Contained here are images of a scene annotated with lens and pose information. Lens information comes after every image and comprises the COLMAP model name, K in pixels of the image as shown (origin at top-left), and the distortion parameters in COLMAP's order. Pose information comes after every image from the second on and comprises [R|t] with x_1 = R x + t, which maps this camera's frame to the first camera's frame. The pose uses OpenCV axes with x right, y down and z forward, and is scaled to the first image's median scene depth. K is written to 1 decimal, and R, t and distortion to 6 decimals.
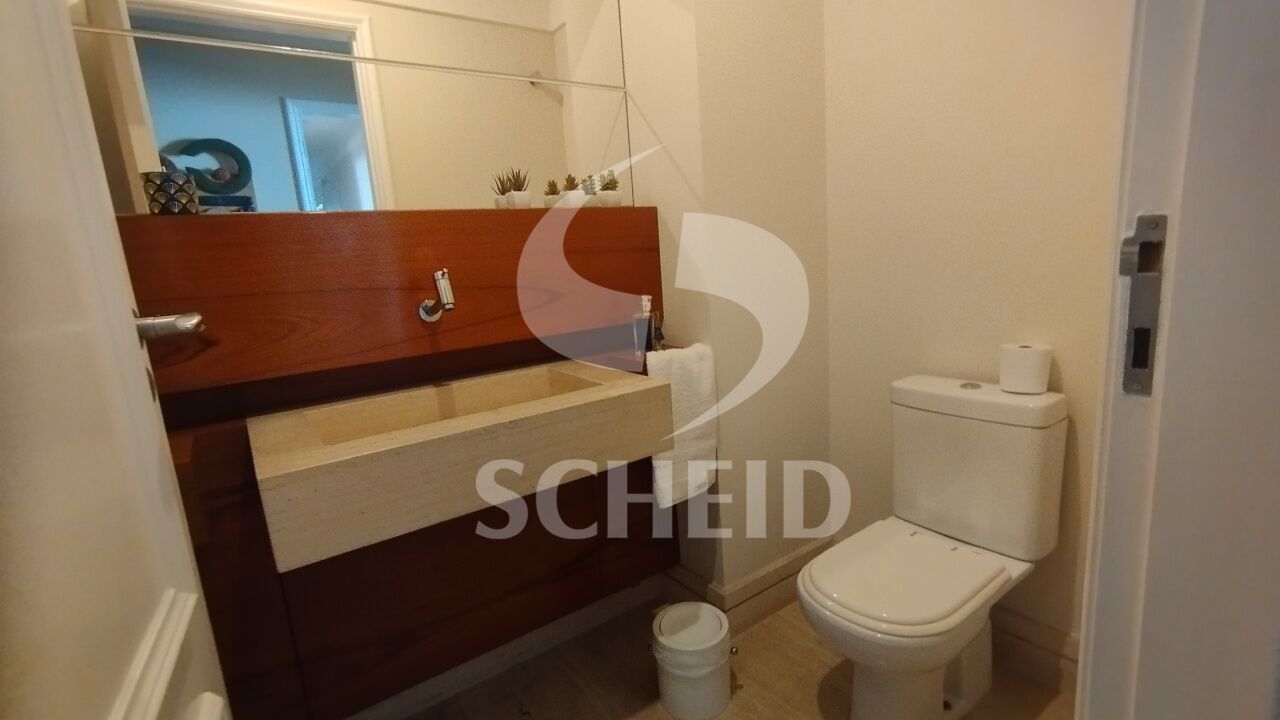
lens RADIAL K [[586.9, 0, 641.5], [0, 586.9, 356.1], [0, 0, 1]] dist [-0.003671, 0.004211]
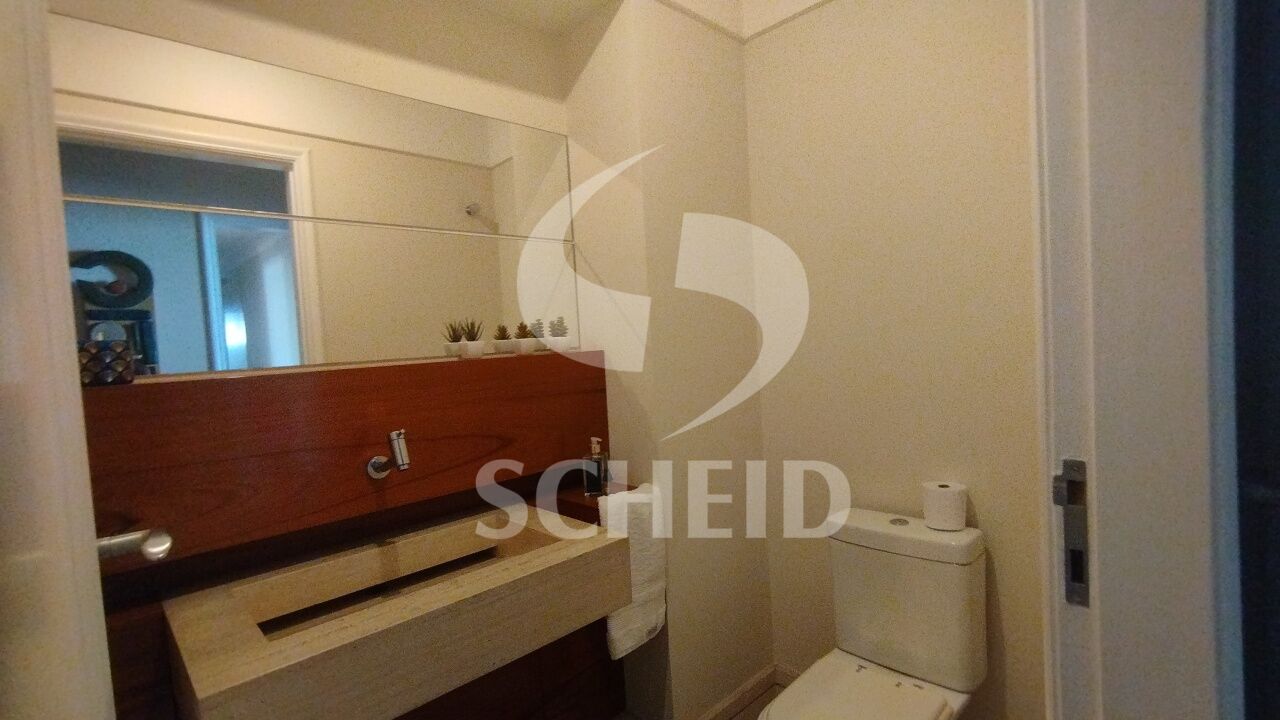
lens RADIAL K [[586.9, 0, 644.7], [0, 586.9, 362.1], [0, 0, 1]] dist [-0.003671, 0.004211]
pose [[0.988837, 0.003268, 0.148965, -0.070075], [0.019203, 0.988627, -0.149155, -0.093664], [-0.147758, 0.150350, 0.977529, -0.035016]]
